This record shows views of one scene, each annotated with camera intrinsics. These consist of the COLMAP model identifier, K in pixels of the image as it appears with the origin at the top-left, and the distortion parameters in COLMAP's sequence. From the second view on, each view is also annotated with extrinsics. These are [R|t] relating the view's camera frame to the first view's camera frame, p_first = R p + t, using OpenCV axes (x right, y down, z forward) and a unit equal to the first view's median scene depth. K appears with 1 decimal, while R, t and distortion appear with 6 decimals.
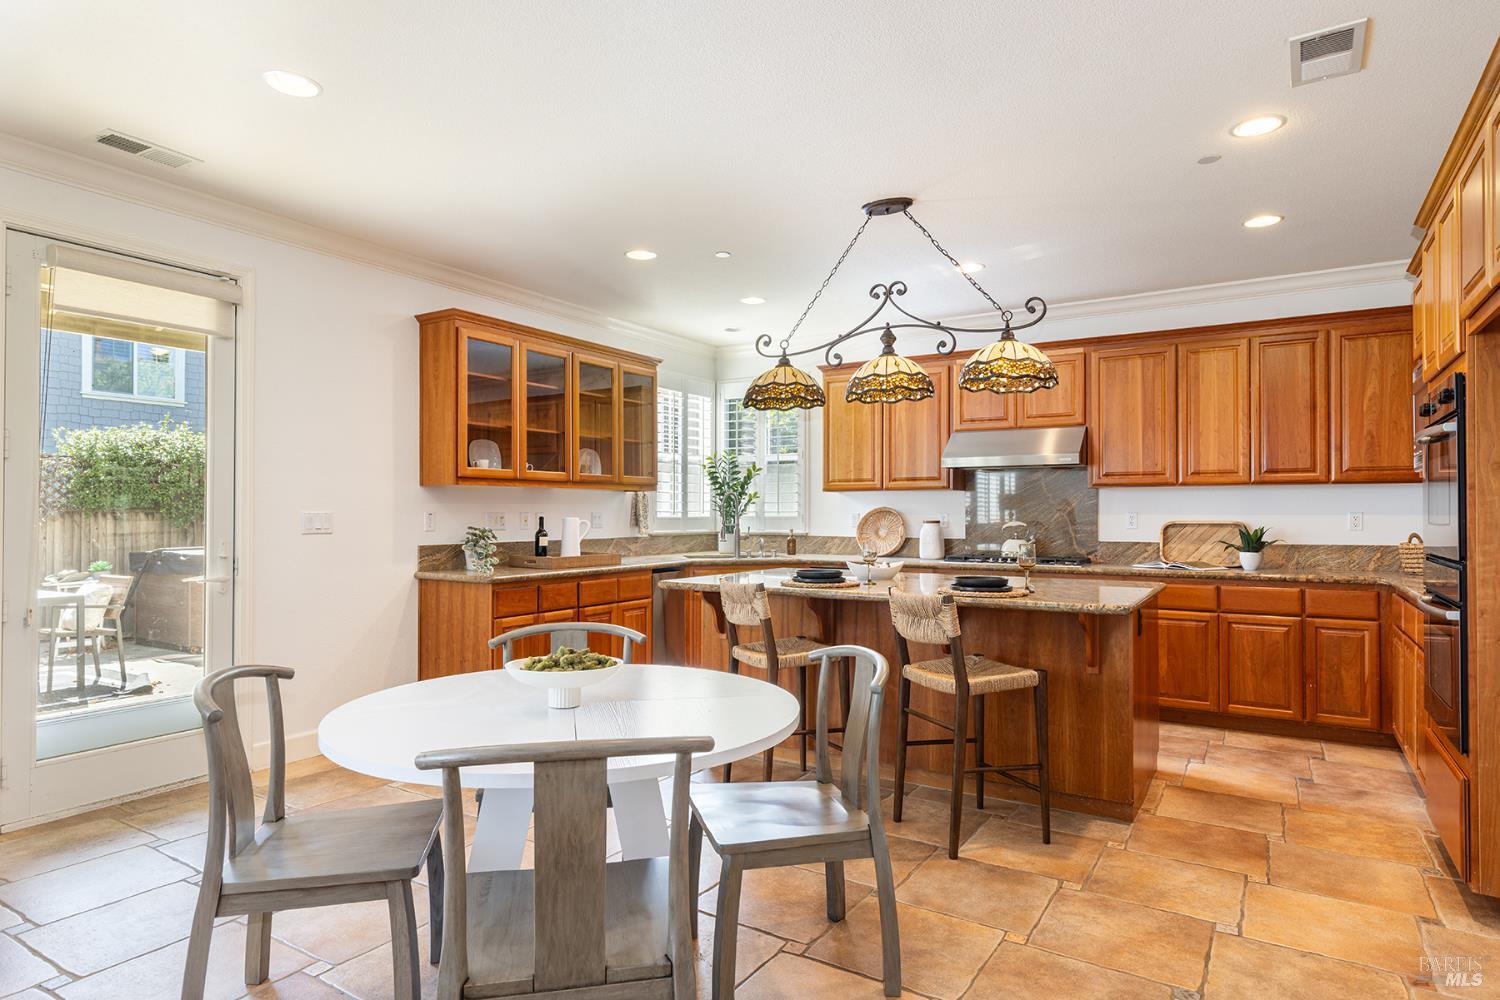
lens RADIAL K [[851.8, 0, 749.9], [0, 851.8, 504.5], [0, 0, 1]] dist [0.002028, -0.001983]
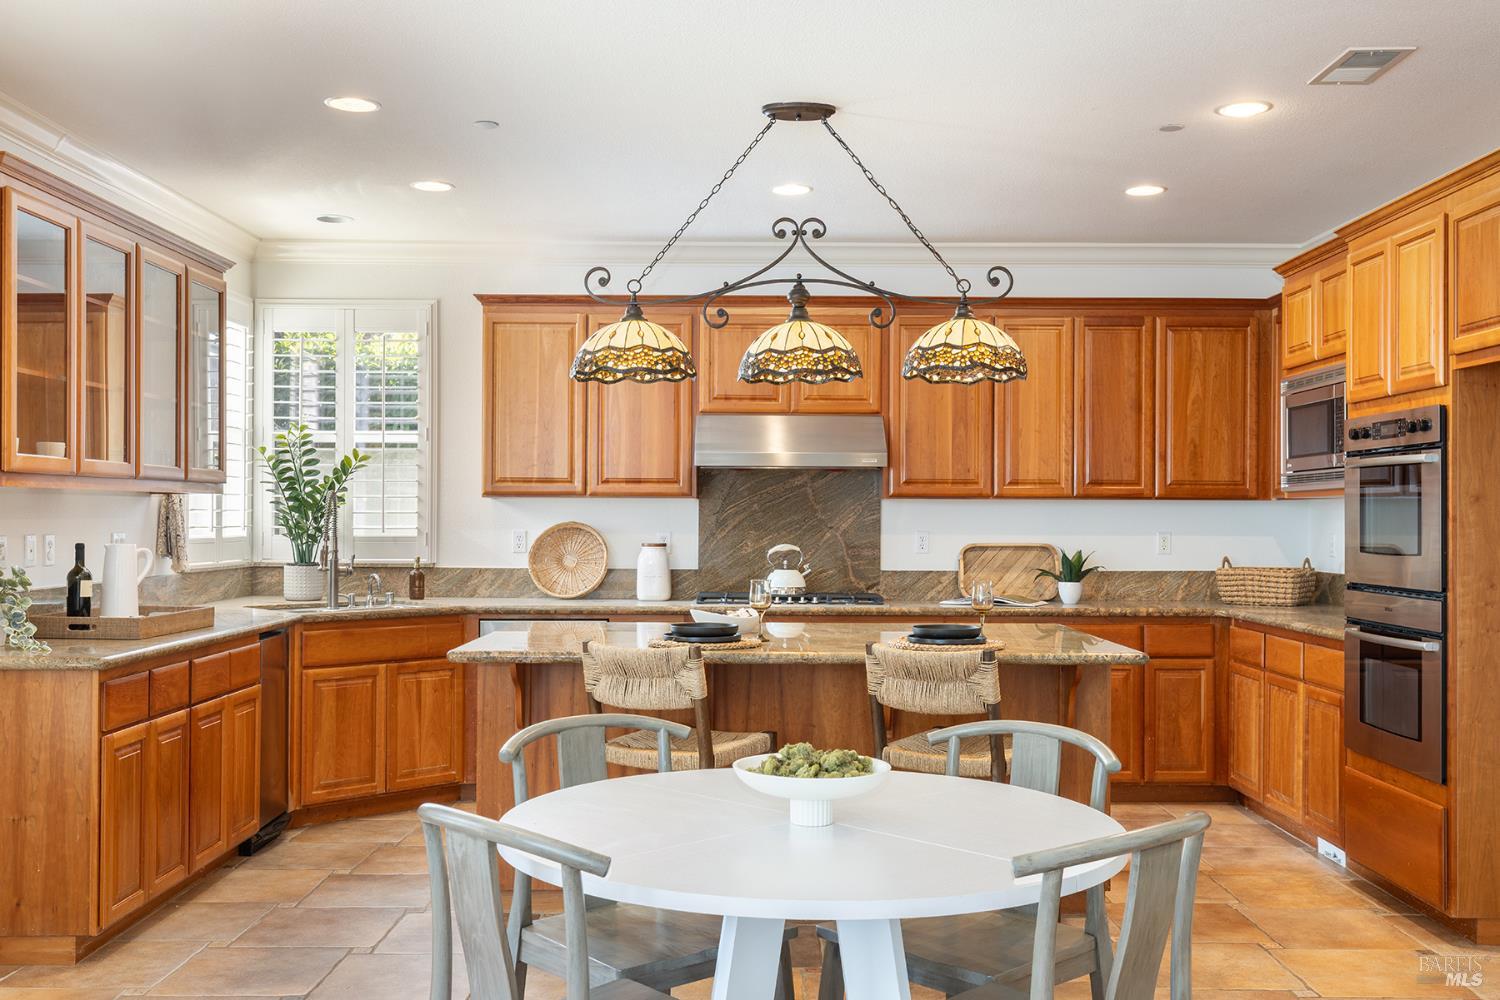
lens RADIAL K [[1464.6, 0, 751.4], [0, 1464.6, 504.9], [0, 0, 1]] dist [0.003538, 0.000000]
pose [[0.844631, 0.006726, 0.535307, -0.426560], [-0.009571, 0.999951, 0.002538, -0.018324], [-0.535264, -0.007268, 0.844654, -0.013966]]
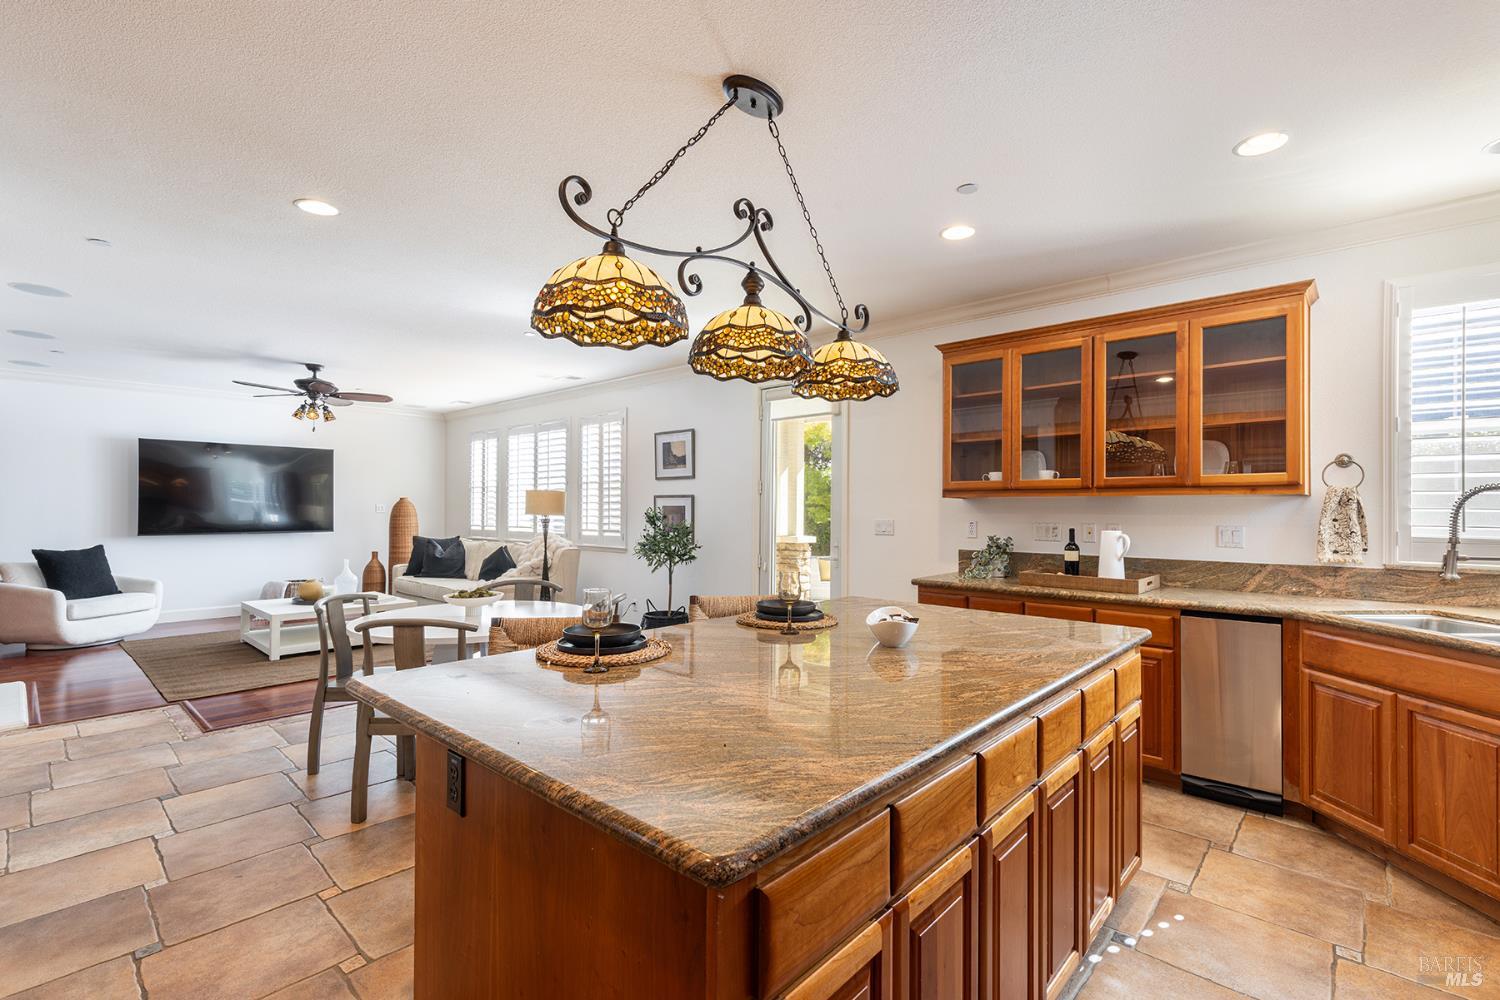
lens RADIAL K [[669.5, 0, 754.0], [0, 669.5, 500.9], [0, 0, 1]] dist [0.003975, 0.000288]
pose [[-0.177382, -0.012533, -0.984062, 0.569986], [0.003529, 0.999904, -0.013371, -0.007326], [0.984136, -0.005845, -0.177321, 0.883595]]
